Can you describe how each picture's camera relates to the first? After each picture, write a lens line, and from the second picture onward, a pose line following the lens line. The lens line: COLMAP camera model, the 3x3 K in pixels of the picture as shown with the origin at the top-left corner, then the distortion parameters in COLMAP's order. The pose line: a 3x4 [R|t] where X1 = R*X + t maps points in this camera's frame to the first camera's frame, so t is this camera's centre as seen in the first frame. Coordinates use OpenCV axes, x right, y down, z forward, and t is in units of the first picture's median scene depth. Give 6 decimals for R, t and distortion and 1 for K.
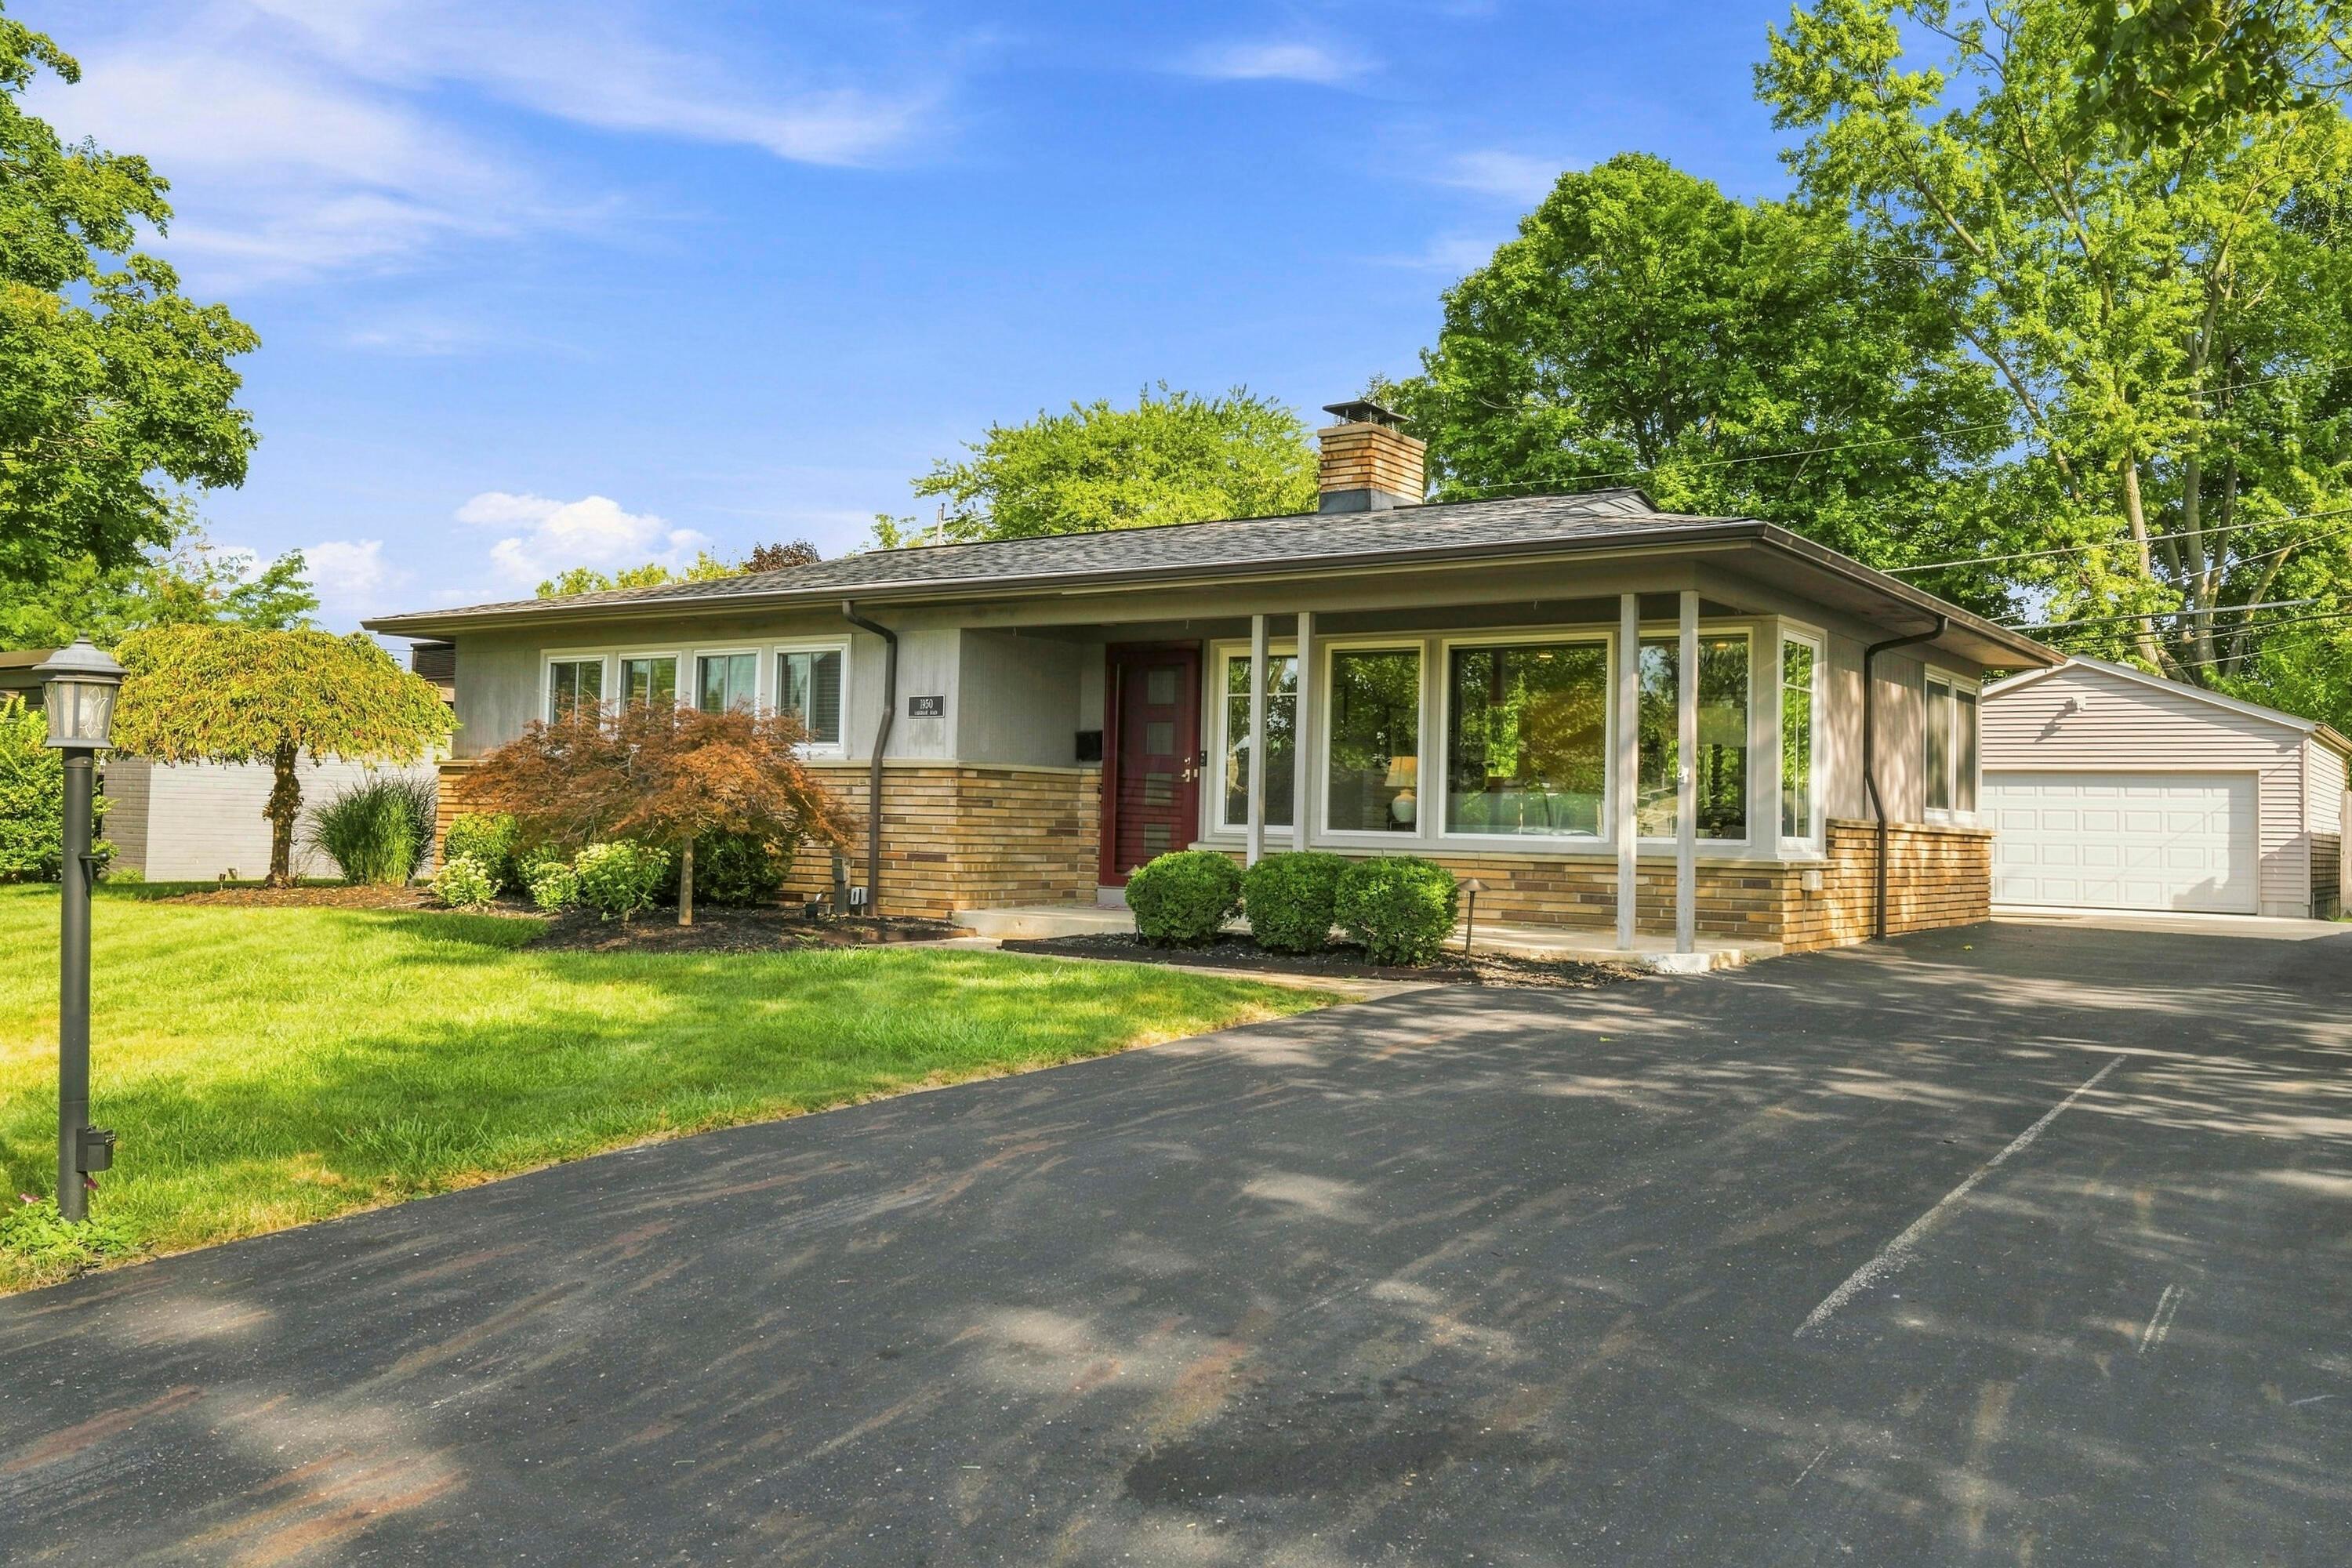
lens RADIAL K [[1787.6, 0, 1213.8], [0, 1787.6, 778.1], [0, 0, 1]] dist [-0.032596, -0.001383]
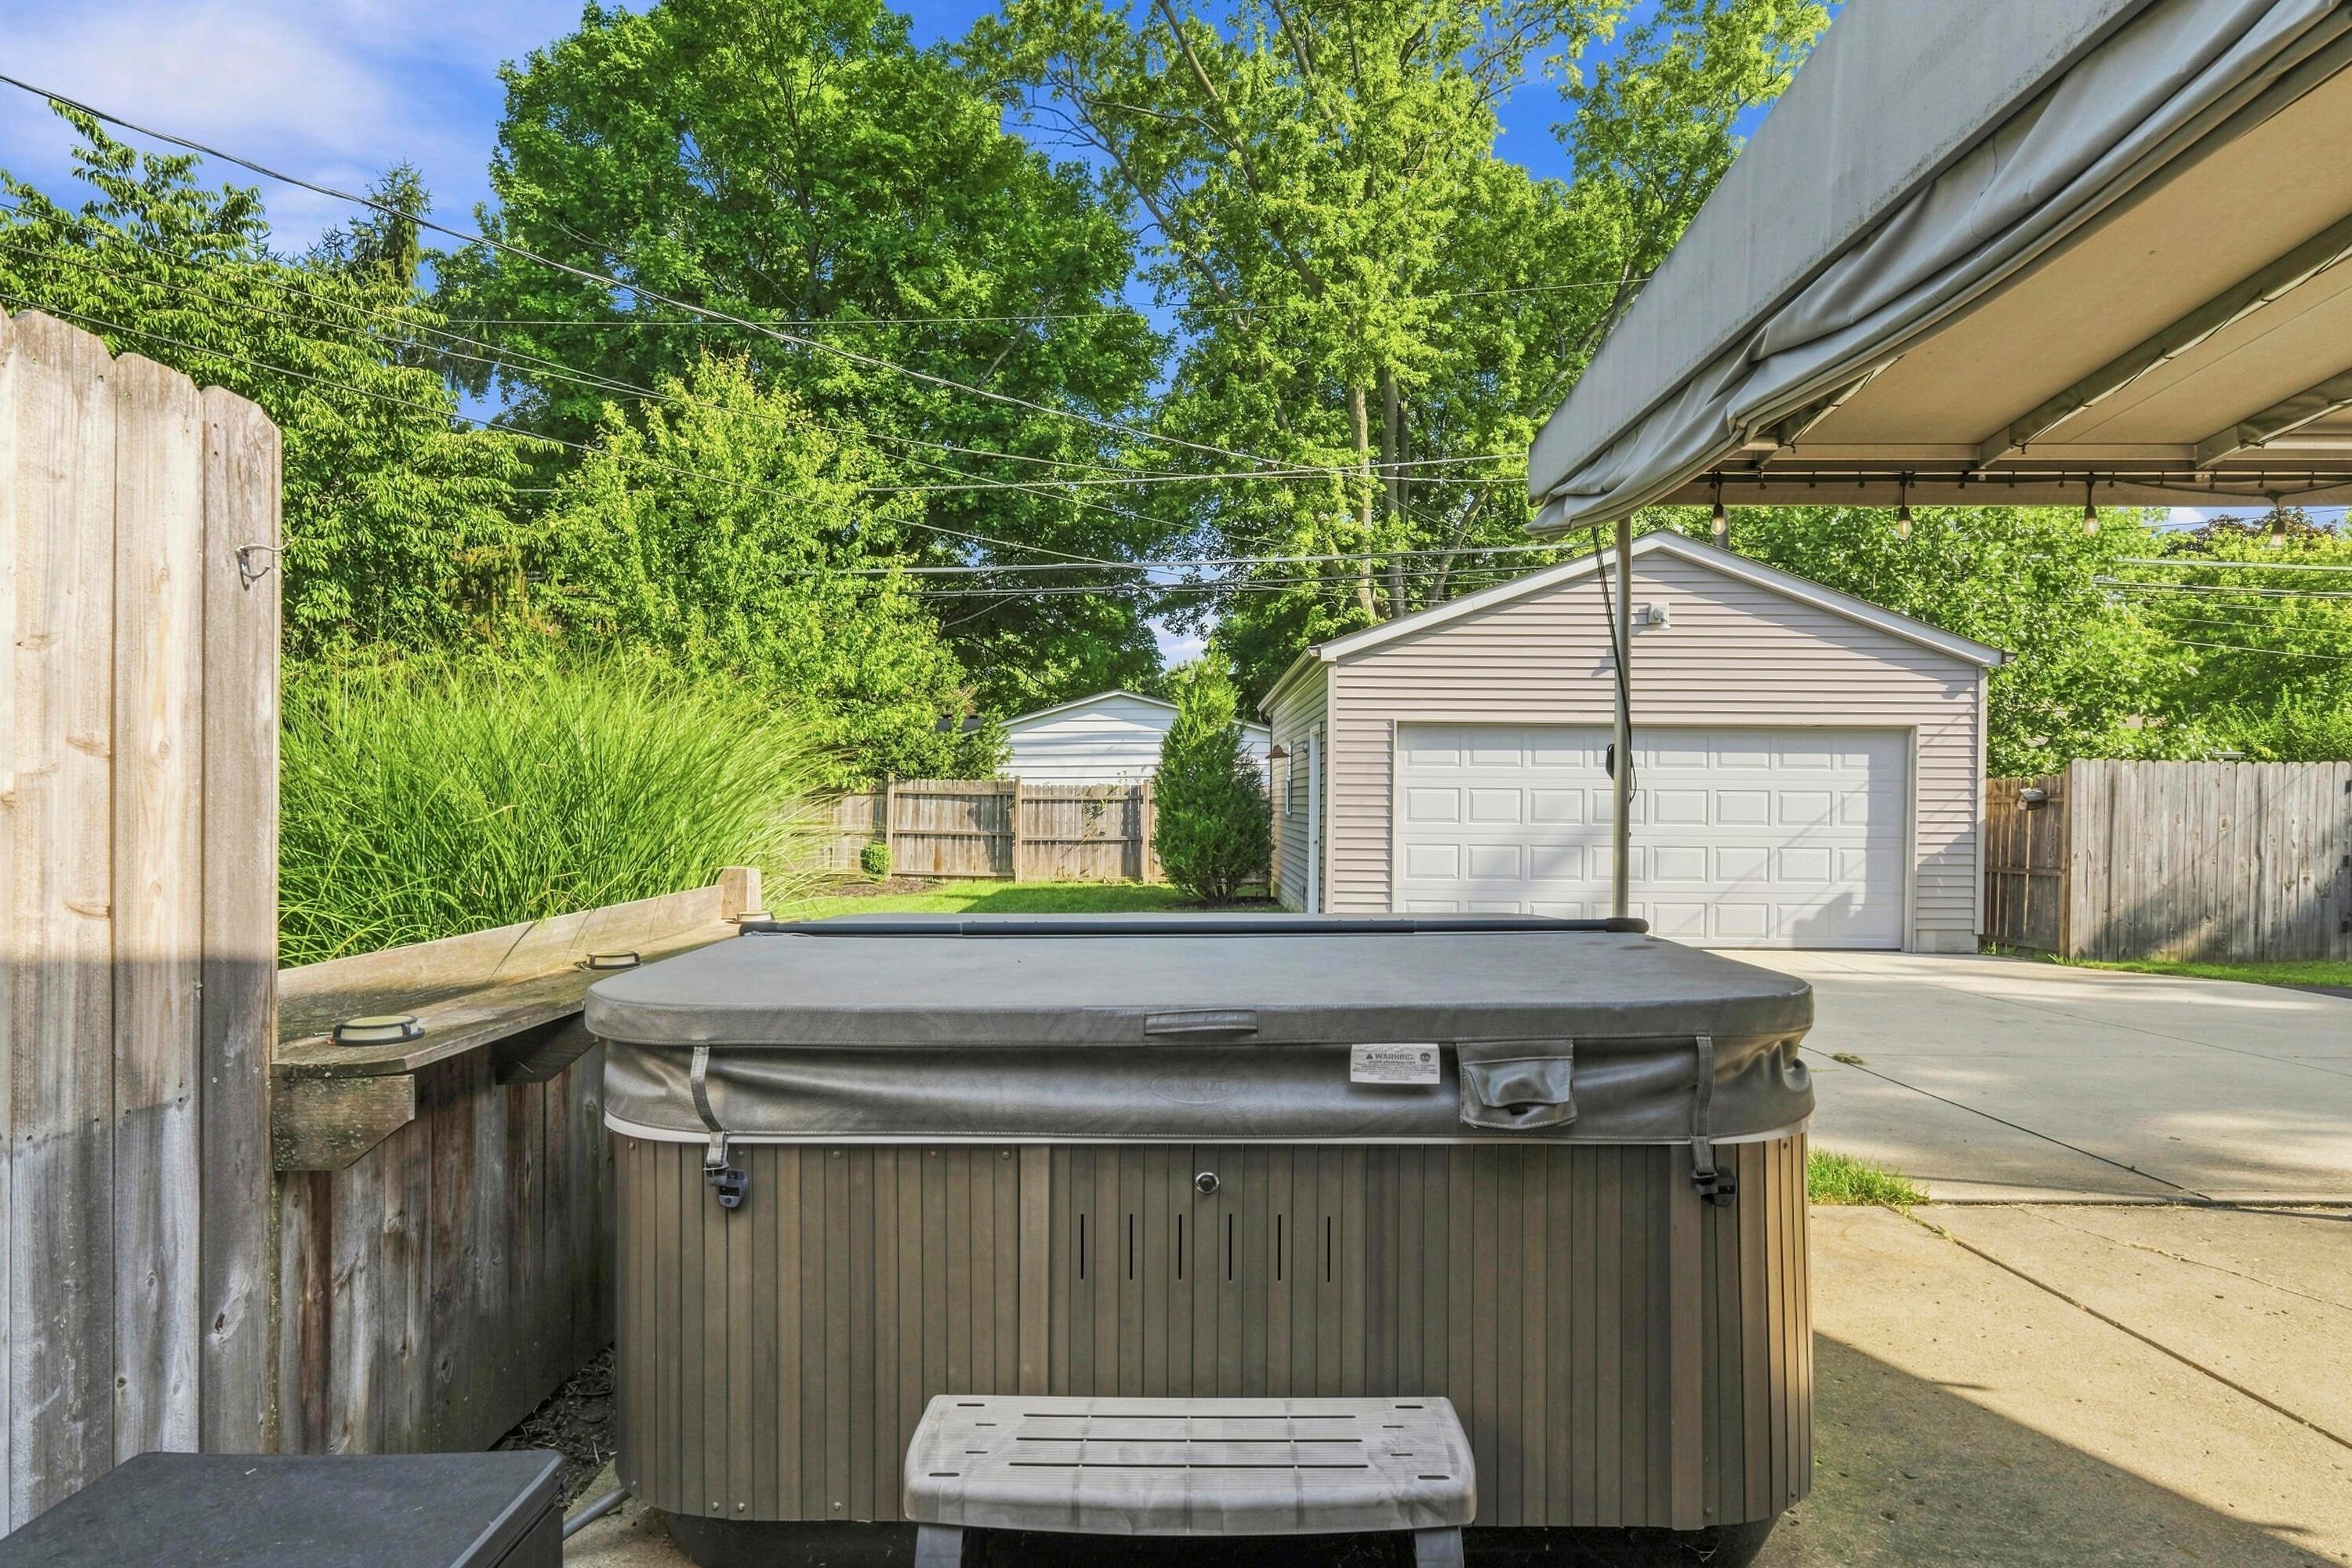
lens RADIAL K [[1352.2, 0, 1176.0], [0, 1352.2, 784.0], [0, 0, 1]] dist [-0.001604, -0.000755]
pose [[0.836178, -0.013212, 0.548299, 0.159715], [-0.000216, 0.999702, 0.024418, 0.007842], [-0.548458, -0.020536, 0.835926, 1.180497]]
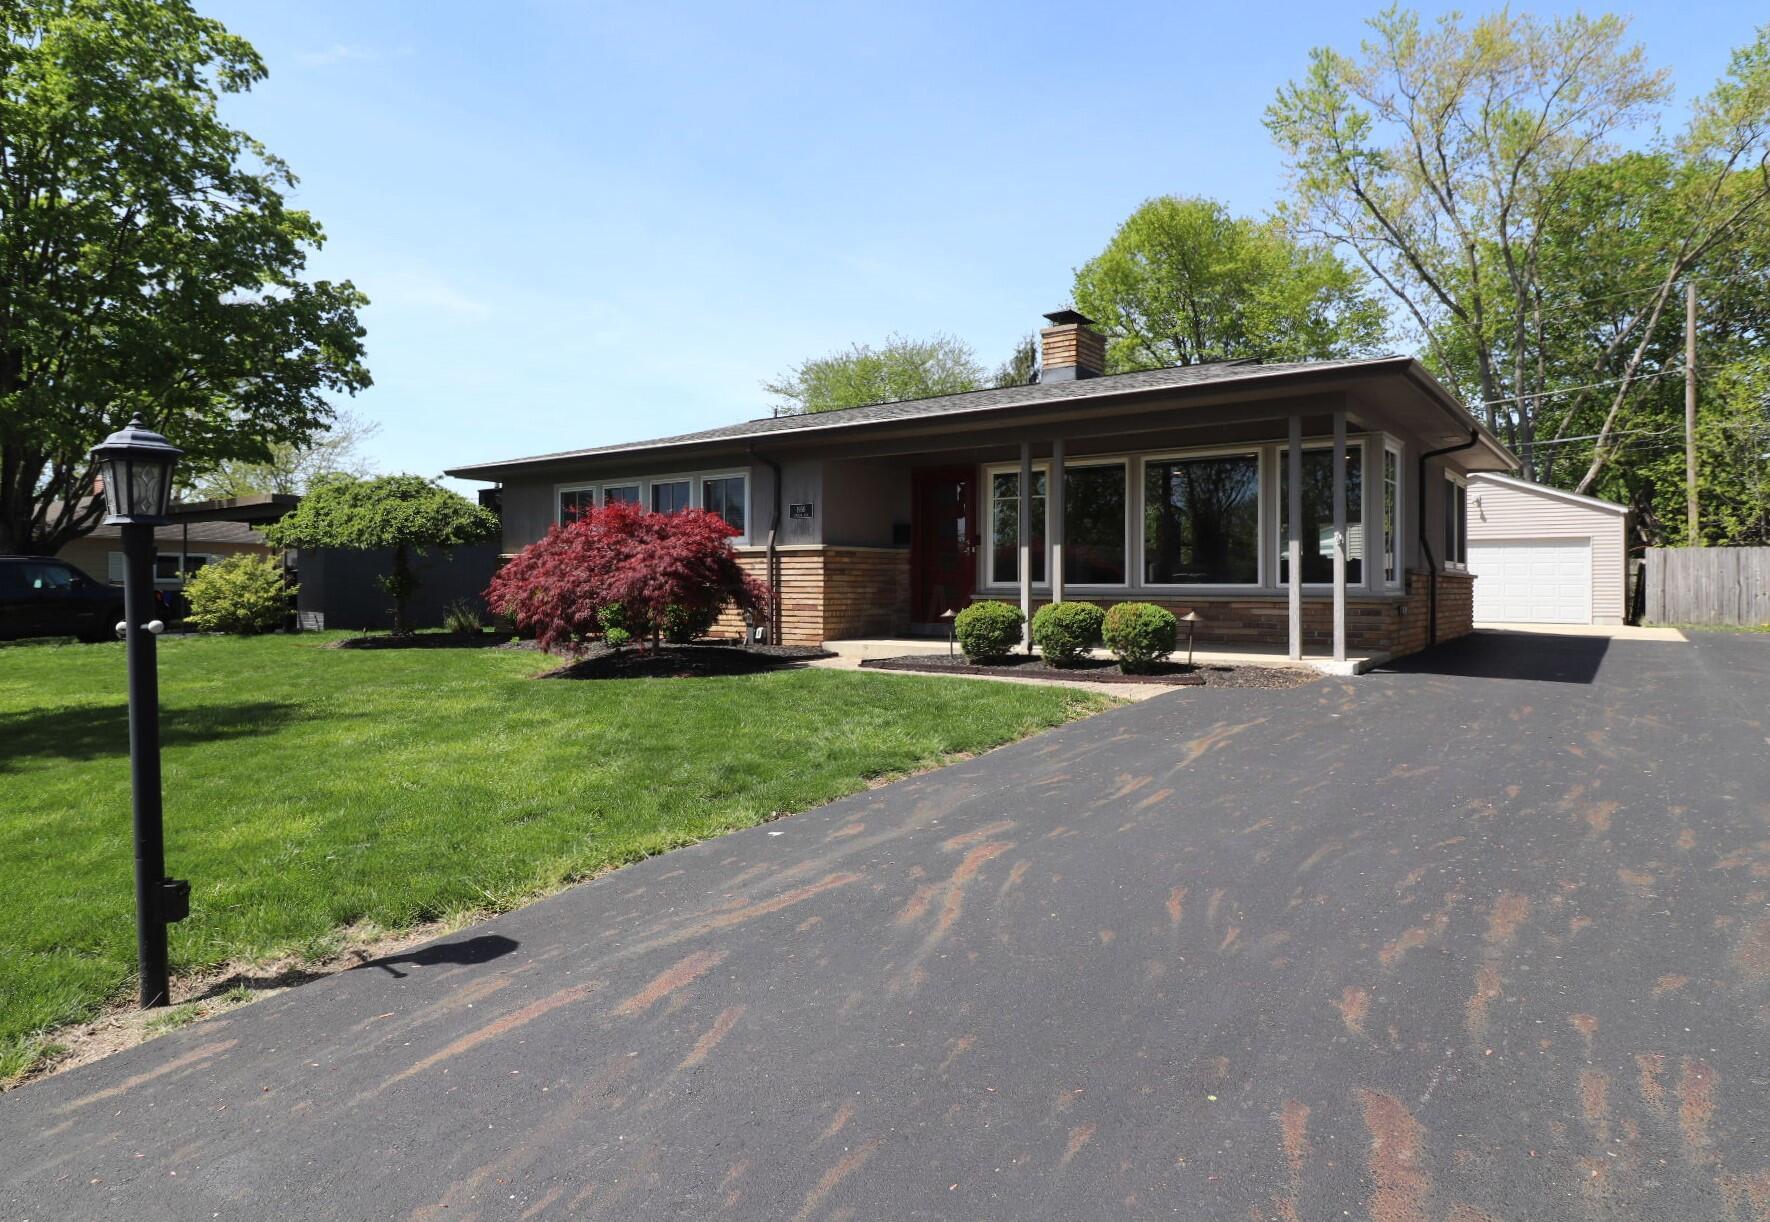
lens RADIAL K [[951.6, 0, 885.0], [0, 951.6, 611.0], [0, 0, 1]] dist [-0.000654, -0.000365]
pose [[0.999346, -0.022699, -0.028161, -0.062877], [0.024123, 0.998391, 0.051324, 0.005828], [0.026951, -0.051970, 0.998285, 0.157820]]
